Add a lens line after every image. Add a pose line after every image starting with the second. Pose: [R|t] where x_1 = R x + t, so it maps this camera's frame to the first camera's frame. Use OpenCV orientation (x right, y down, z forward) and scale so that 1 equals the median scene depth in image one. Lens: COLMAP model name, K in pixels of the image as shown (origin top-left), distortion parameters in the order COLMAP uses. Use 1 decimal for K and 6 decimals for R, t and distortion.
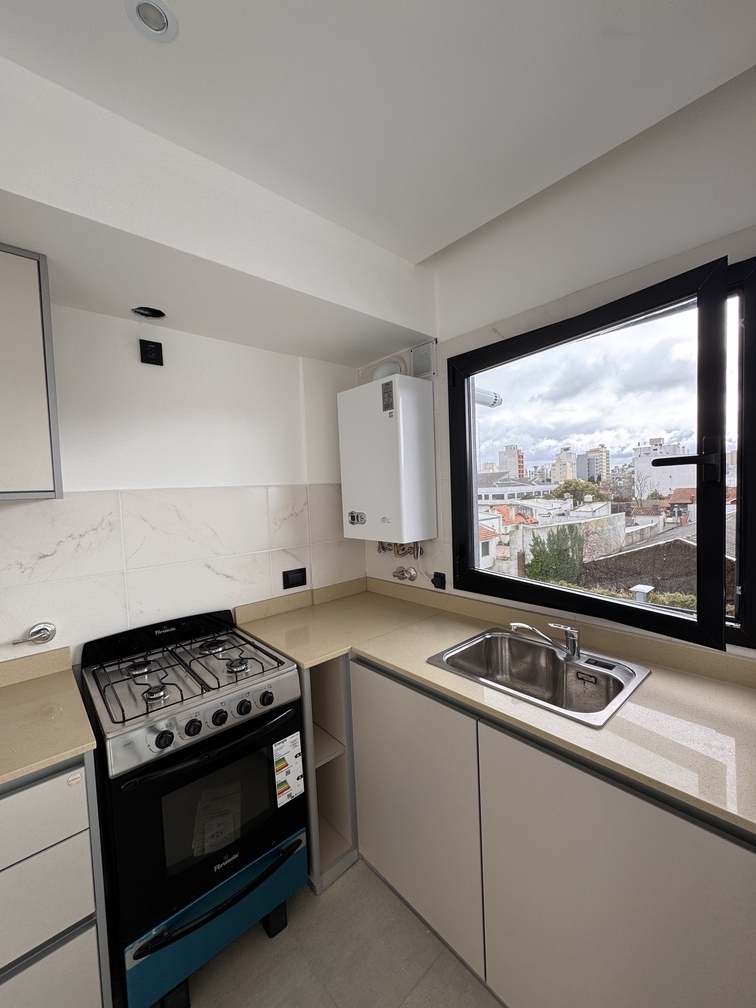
lens RADIAL K [[401.4, 0, 378.0], [0, 401.4, 504.6], [0, 0, 1]] dist [-0.004365, 0.001128]
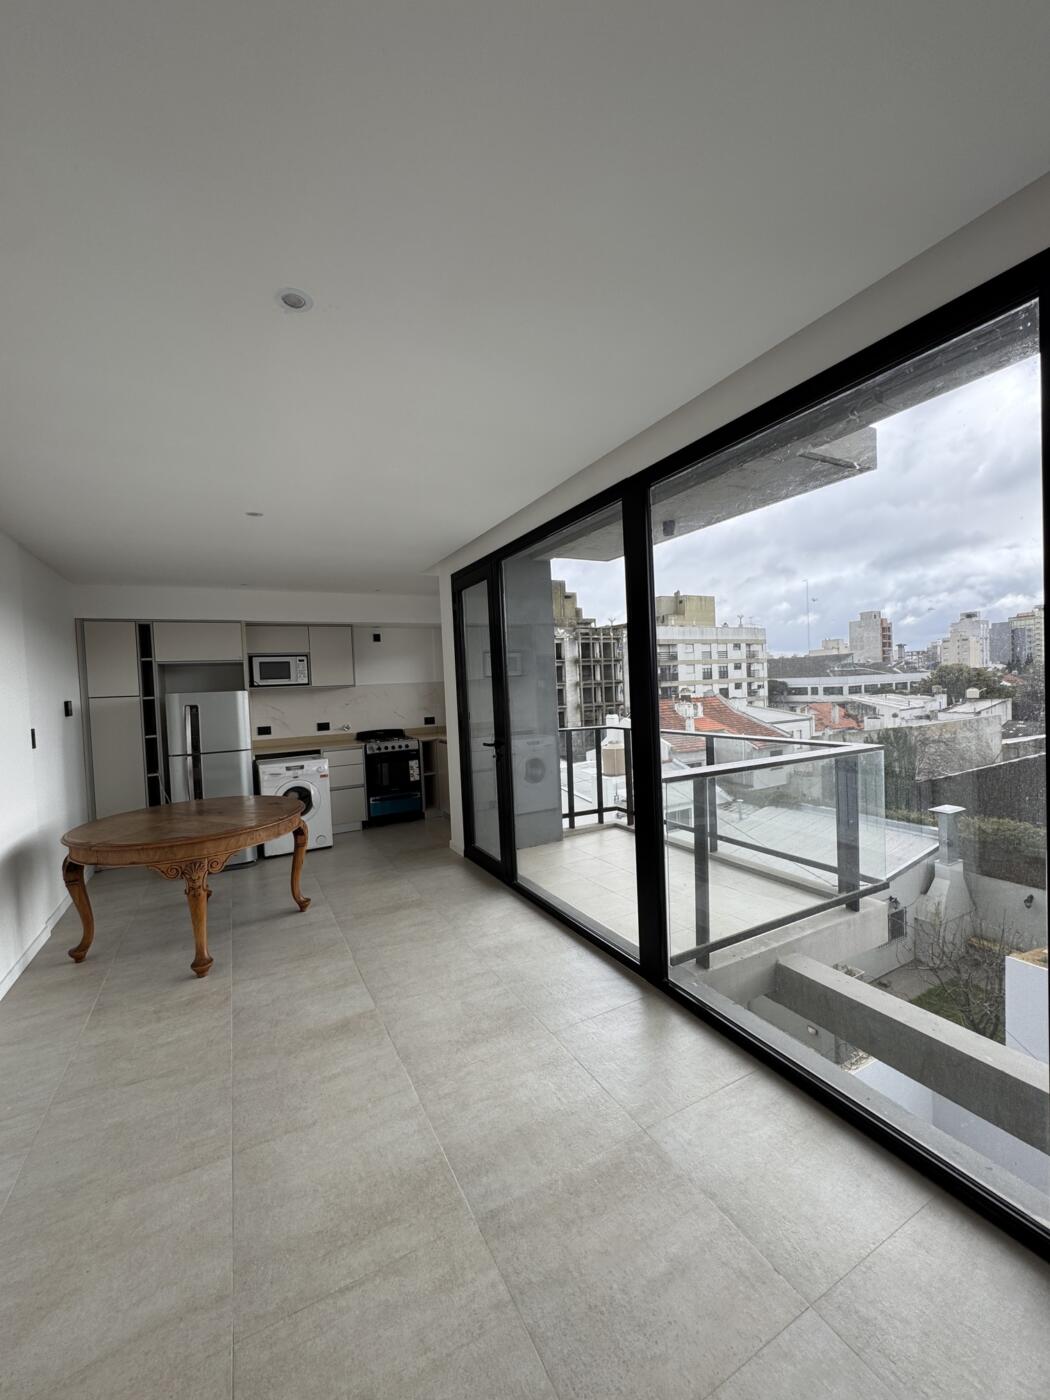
lens RADIAL K [[557.5, 0, 526.6], [0, 557.5, 700.8], [0, 0, 1]] dist [-0.004365, 0.001128]
pose [[0.970136, 0.006951, -0.242463, 1.242940], [-0.007129, 0.999975, 0.000141, 0.061518], [0.242458, 0.001592, 0.970161, -2.243369]]
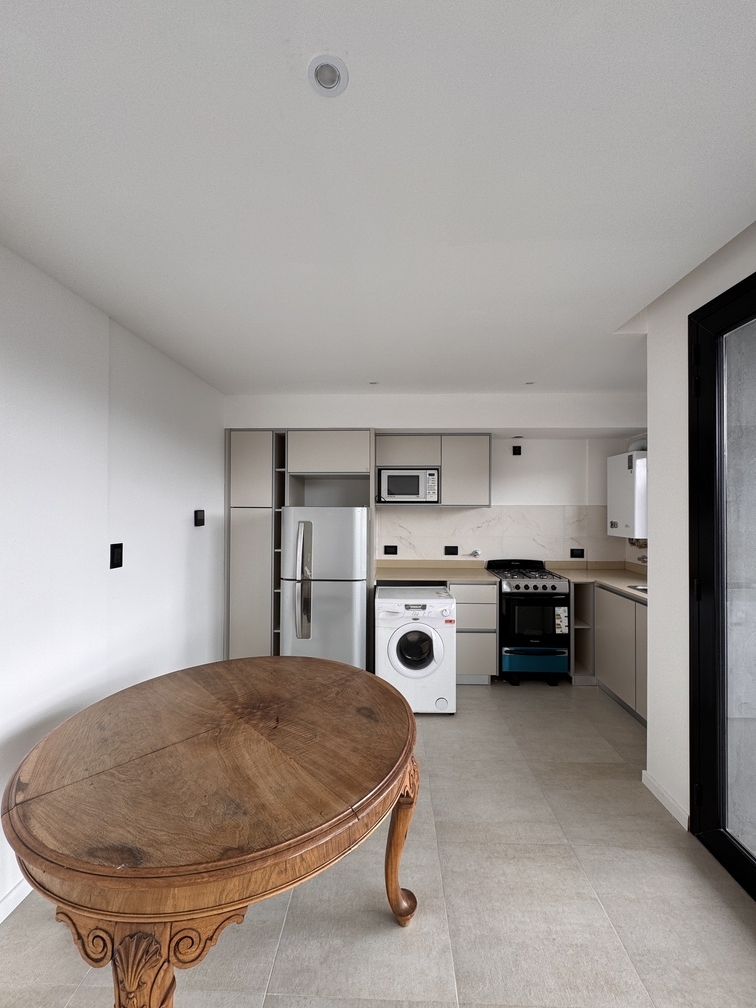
lens RADIAL K [[401.4, 0, 378.8], [0, 401.4, 506.0], [0, 0, 1]] dist [-0.004365, 0.001128]
pose [[0.717852, 0.040911, -0.694993, 0.469465], [-0.061556, 0.998092, -0.004827, 0.024253], [0.693469, 0.046246, 0.719000, -1.138881]]
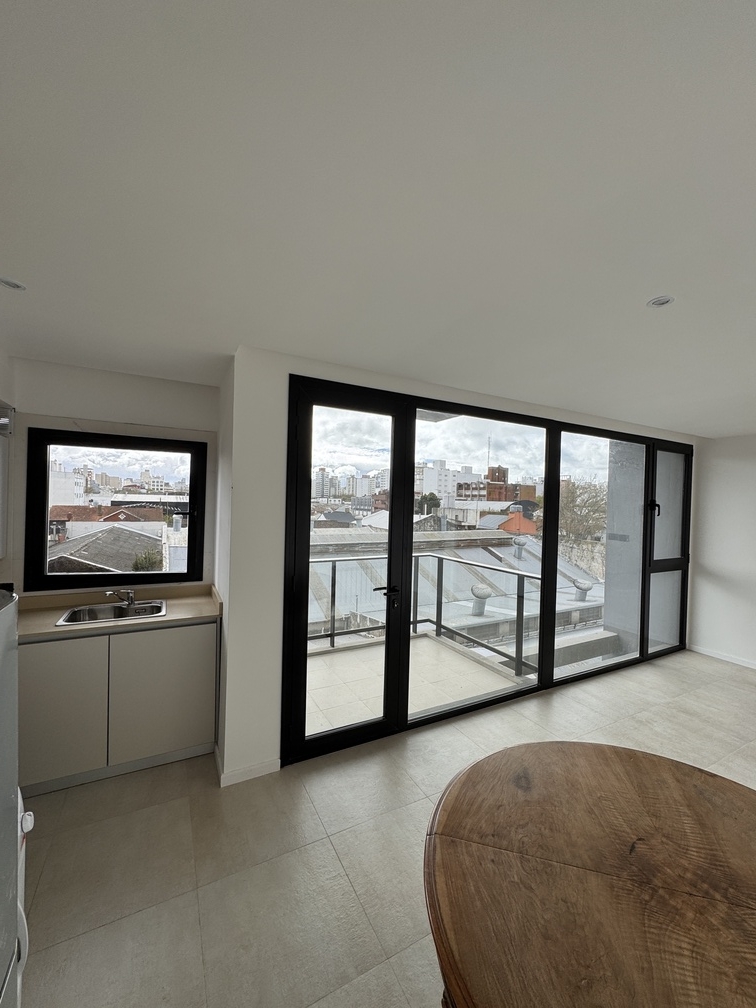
lens RADIAL K [[401.4, 0, 379.1], [0, 401.4, 505.8], [0, 0, 1]] dist [-0.004365, 0.001128]
pose [[0.237320, 0.031901, 0.970907, -0.838839], [0.006517, 0.999386, -0.034430, -0.030122], [-0.971410, 0.014498, 0.236967, -0.495198]]
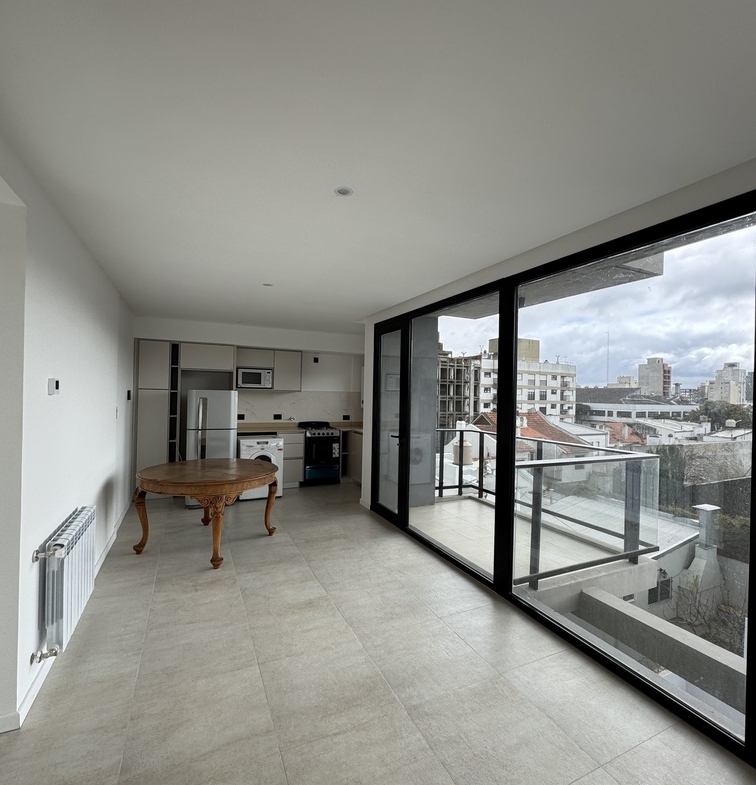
lens RADIAL K [[401.2, 0, 379.2], [0, 401.2, 393.7], [0, 0, 1]] dist [-0.003894, 0.001085]
pose [[0.955624, 0.061974, -0.287996, 1.160363], [-0.073328, 0.996892, -0.028795, 0.054163], [0.285317, 0.048636, 0.957198, -2.506382]]
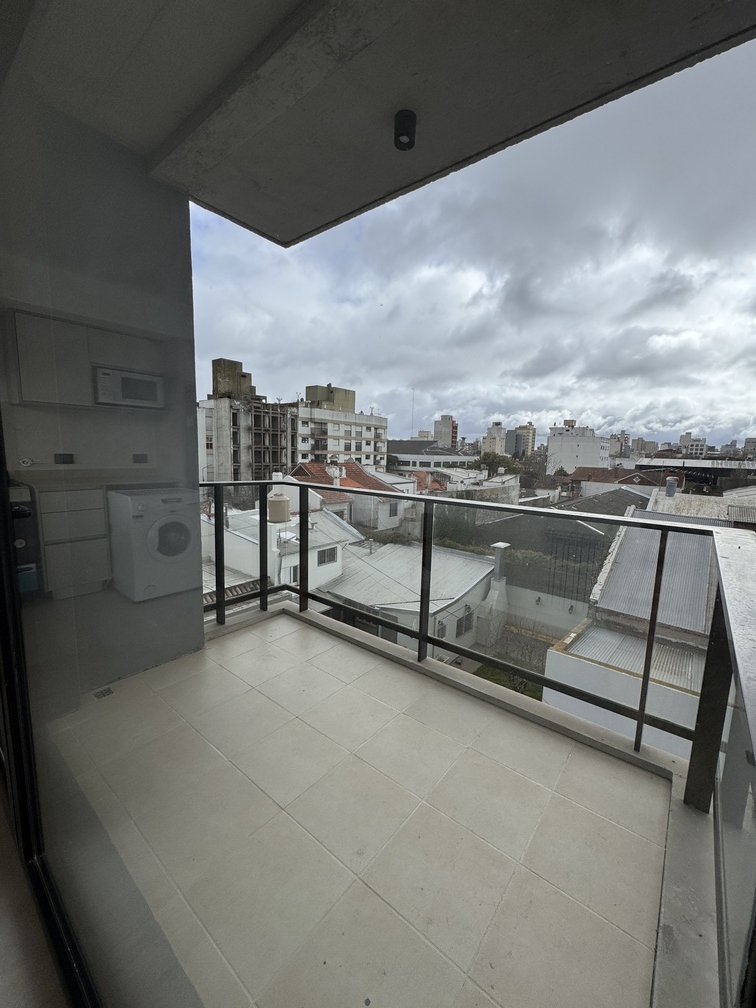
lens RADIAL K [[401.4, 0, 379.2], [0, 401.4, 506.7], [0, 0, 1]] dist [-0.004365, 0.001128]
pose [[0.985897, 0.048543, 0.160156, 1.087781], [-0.063785, 0.993765, 0.091445, 0.126901], [-0.154718, -0.100371, 0.982847, -0.841405]]
